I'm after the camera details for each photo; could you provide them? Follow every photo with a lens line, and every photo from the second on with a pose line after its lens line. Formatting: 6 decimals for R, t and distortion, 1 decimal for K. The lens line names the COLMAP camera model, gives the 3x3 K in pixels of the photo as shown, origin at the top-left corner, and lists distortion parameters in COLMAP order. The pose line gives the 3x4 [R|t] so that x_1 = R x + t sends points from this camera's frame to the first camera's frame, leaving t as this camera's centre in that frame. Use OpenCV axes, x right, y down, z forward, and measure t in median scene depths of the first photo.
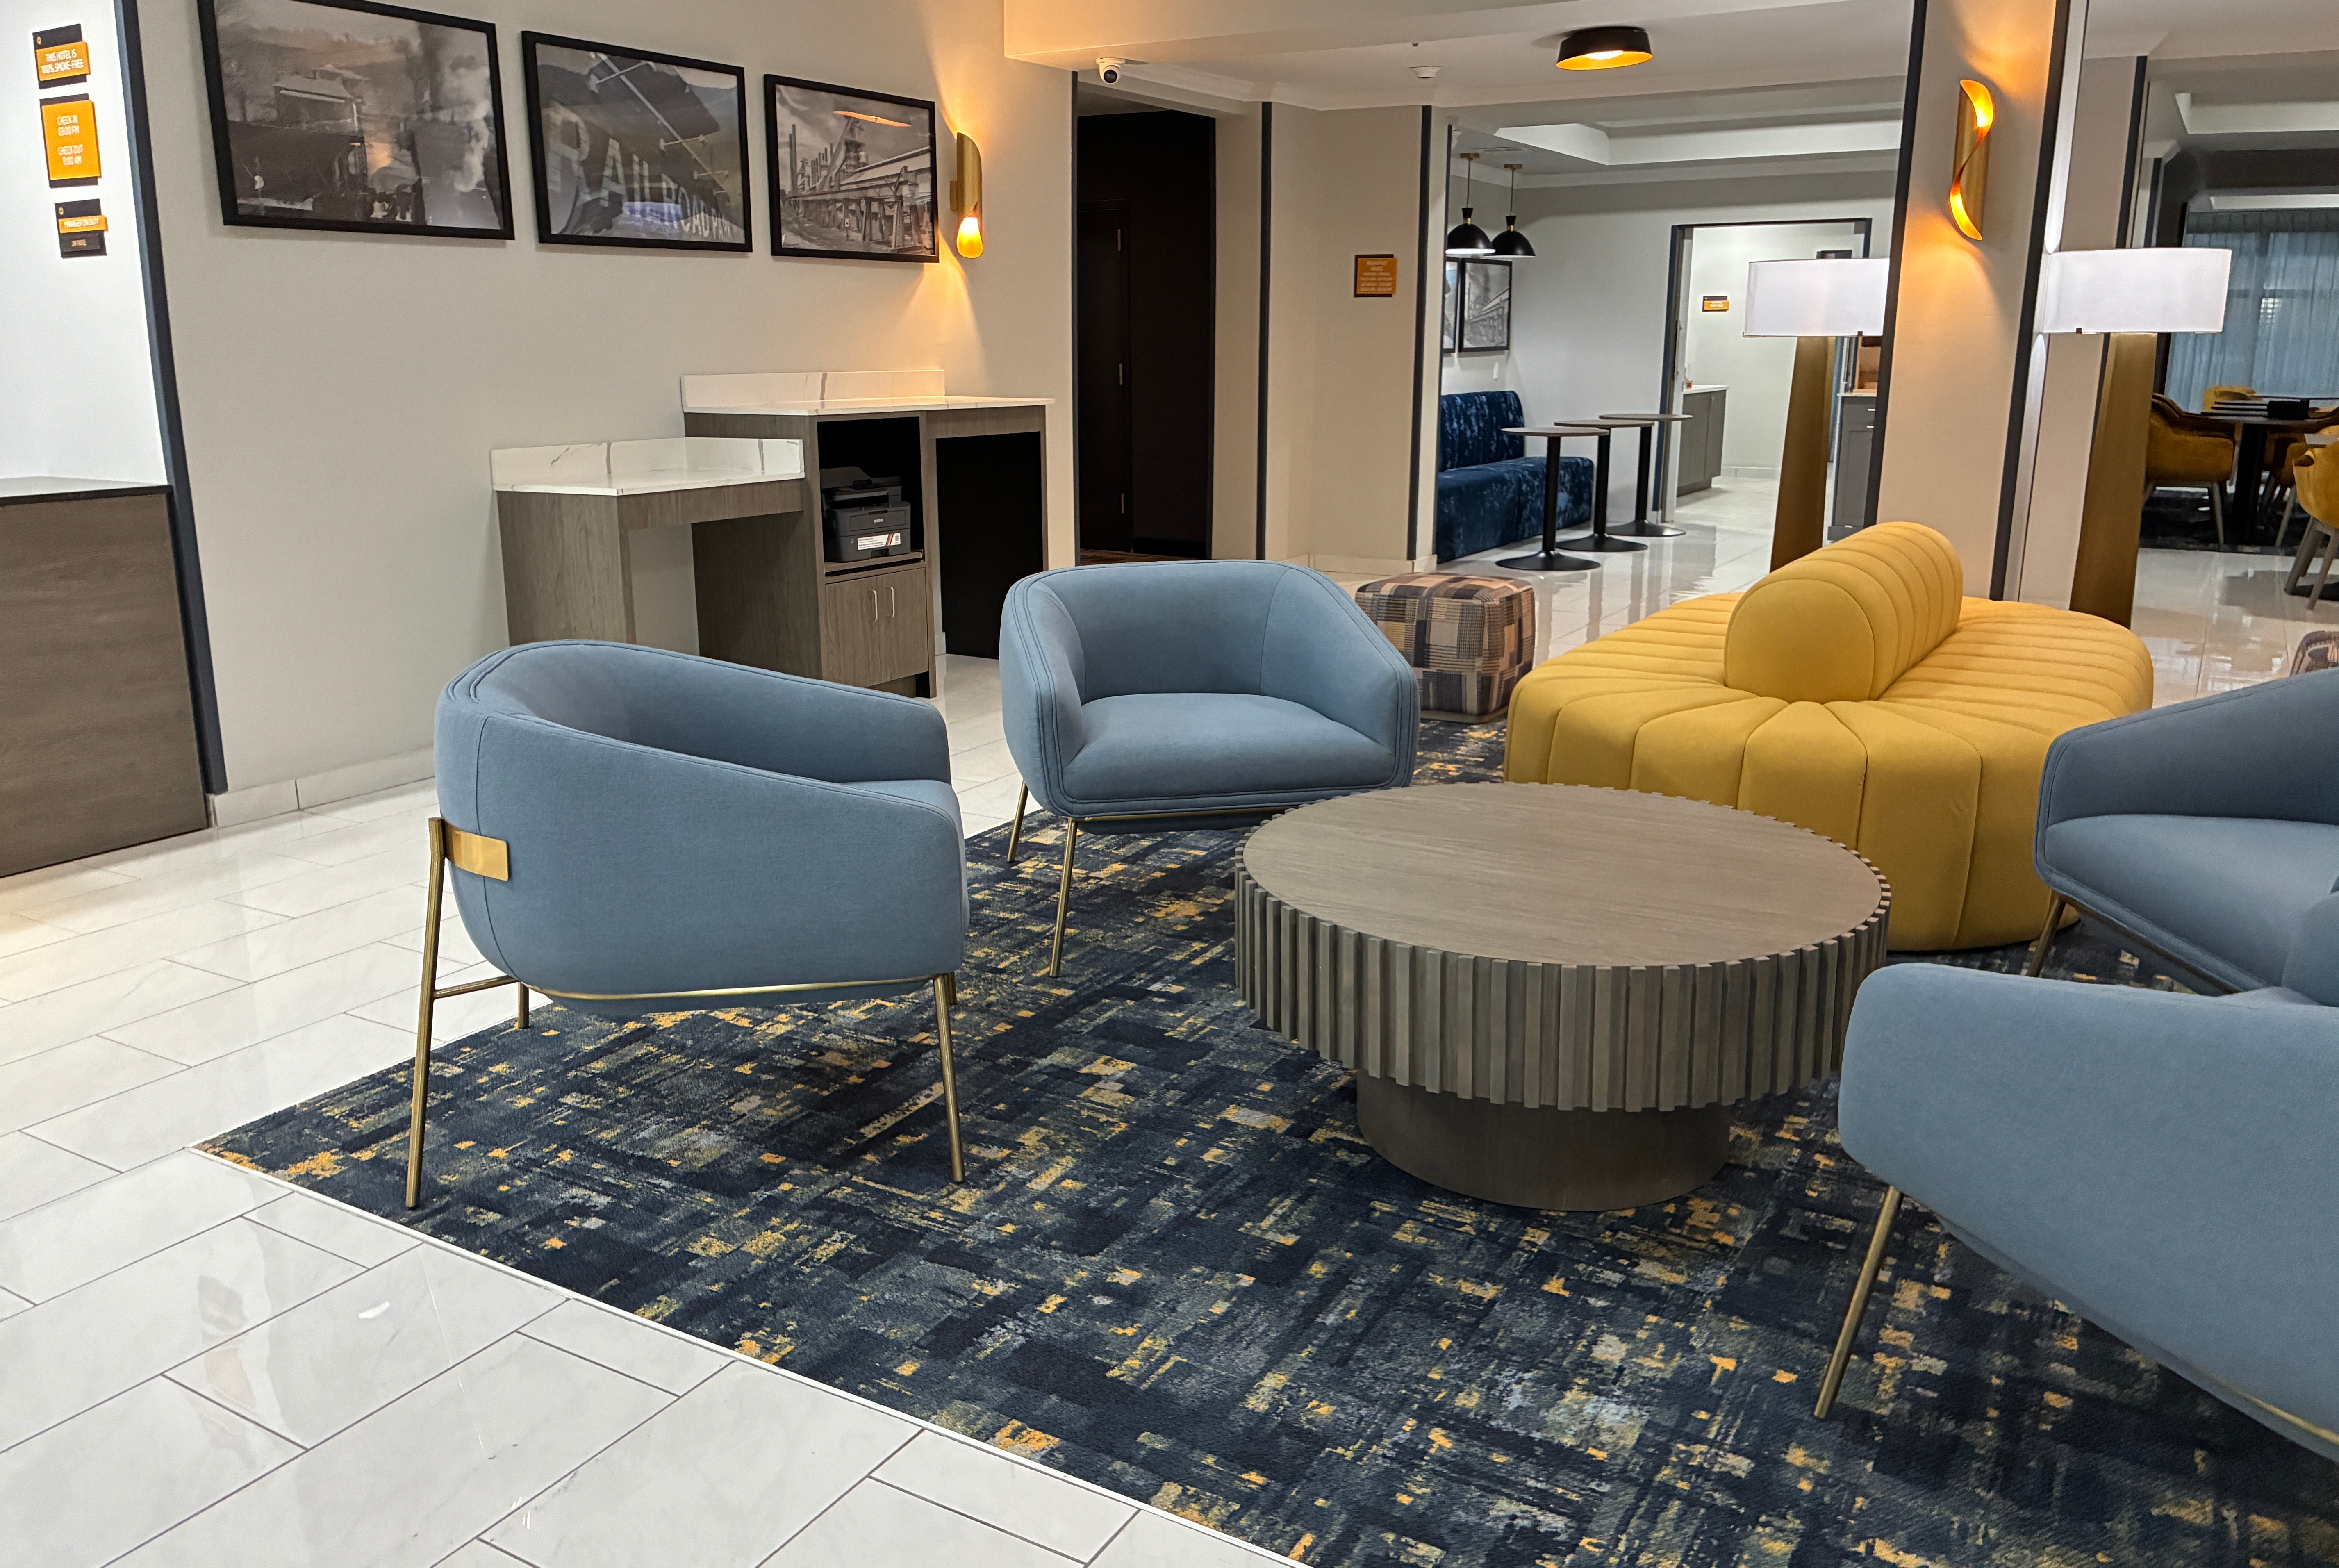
lens RADIAL K [[1776.4, 0, 1178.7], [0, 1776.4, 782.6], [0, 0, 1]] dist [0.038572, -0.023327]
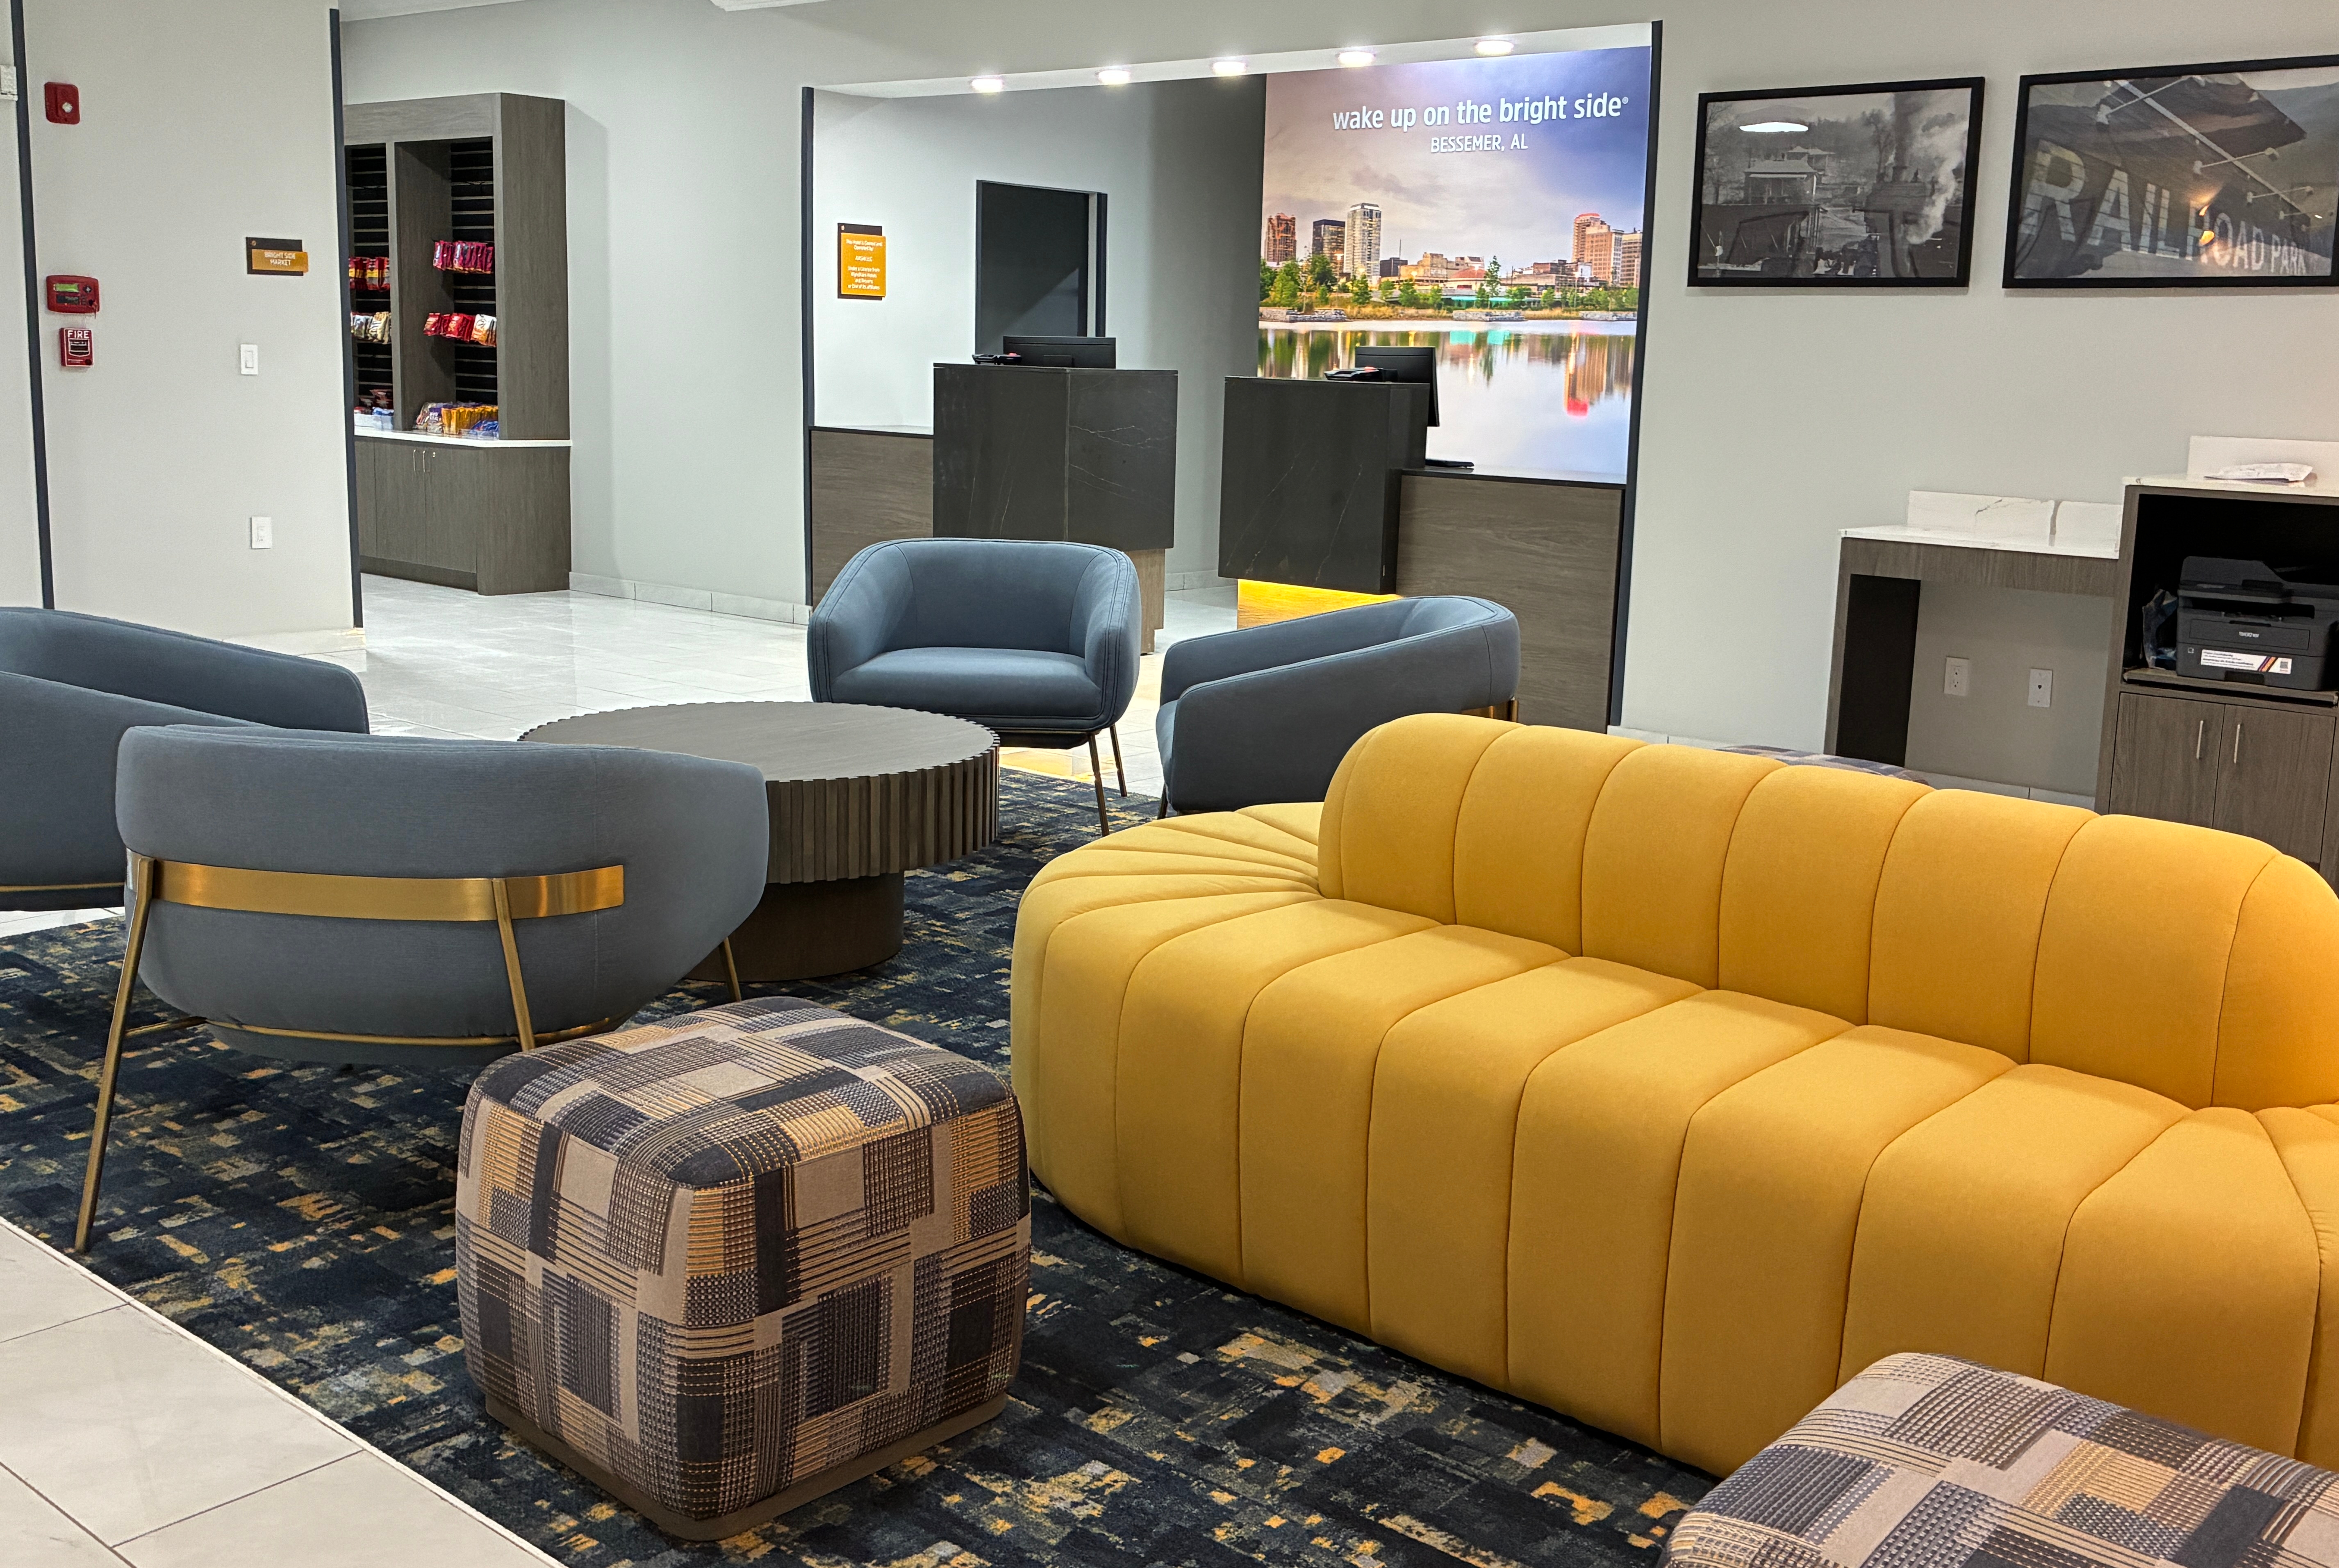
lens RADIAL K [[2257.6, 0, 1176.9], [0, 2257.6, 785.9], [0, 0, 1]] dist [0.021454, 0.000000]
pose [[-0.178129, 0.183085, -0.966825, 1.012346], [-0.270219, 0.935664, 0.226969, -0.219155], [0.946178, 0.301684, -0.117196, 0.848741]]
